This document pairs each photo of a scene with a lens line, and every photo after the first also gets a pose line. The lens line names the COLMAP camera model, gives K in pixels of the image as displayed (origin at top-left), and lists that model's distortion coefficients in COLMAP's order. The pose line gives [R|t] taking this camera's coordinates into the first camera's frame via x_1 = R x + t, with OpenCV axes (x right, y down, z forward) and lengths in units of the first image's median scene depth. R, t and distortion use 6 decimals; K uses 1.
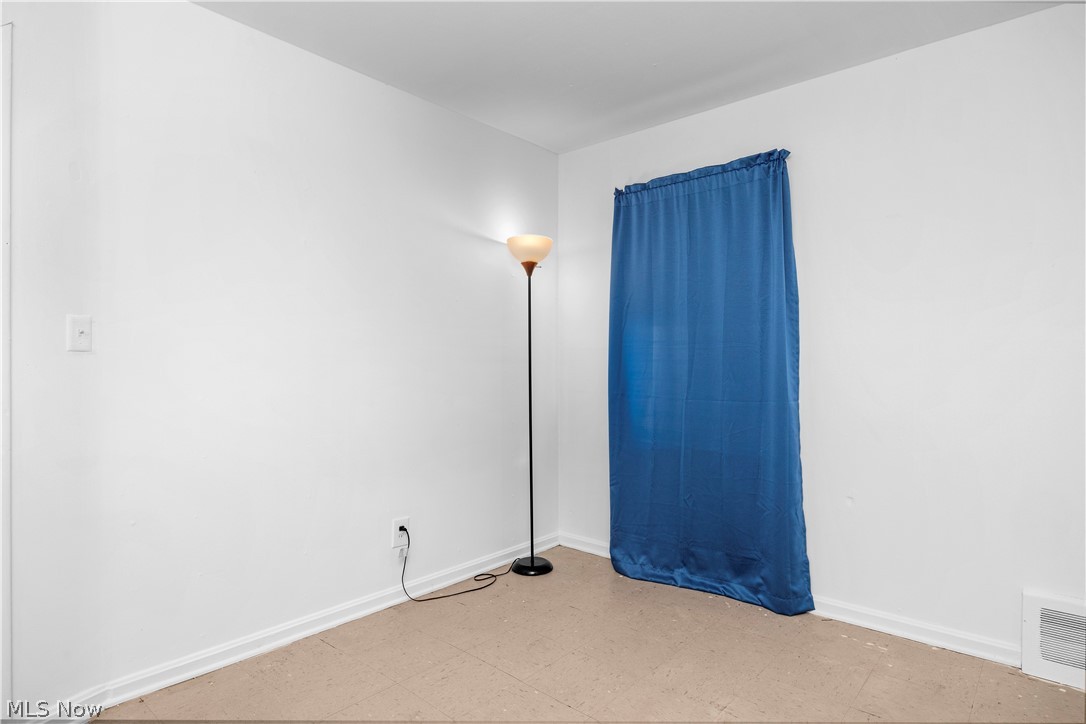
lens RADIAL K [[590.3, 0, 543.0], [0, 590.3, 363.9], [0, 0, 1]] dist [0.001291, 0.000512]
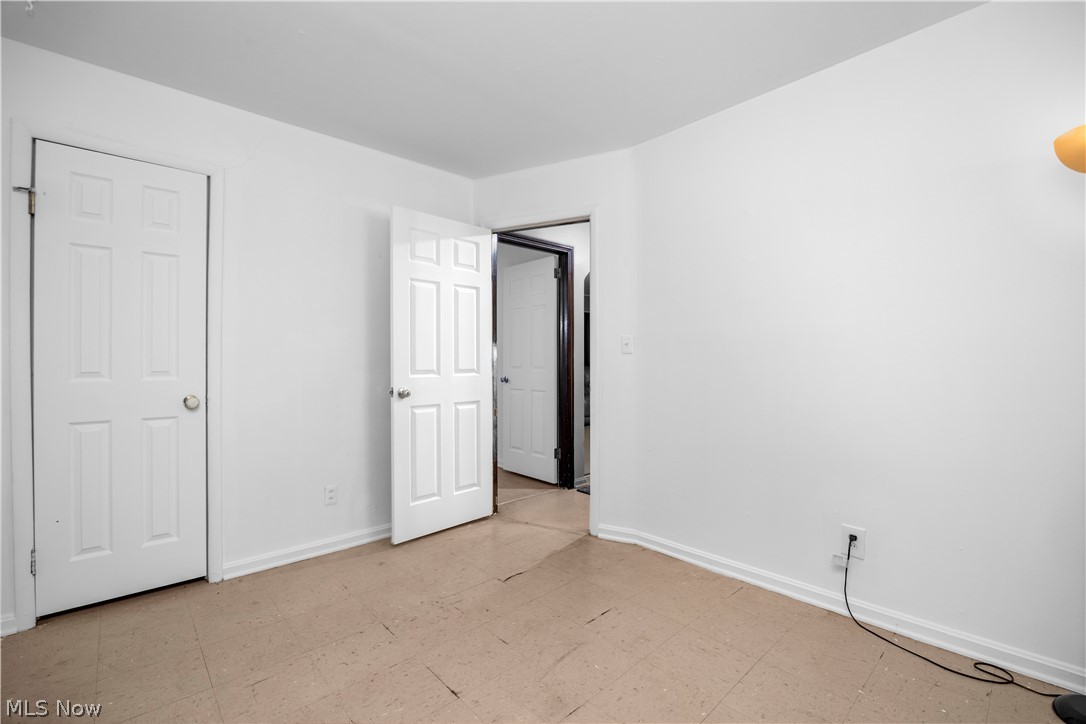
lens RADIAL K [[477.1, 0, 543.2], [0, 477.1, 361.6], [0, 0, 1]] dist [0.000388, 0.000130]
pose [[-0.106887, 0.001646, -0.994270, 0.575764], [0.008858, 0.999961, 0.000703, 0.000970], [0.994232, -0.008732, -0.106897, 0.634592]]
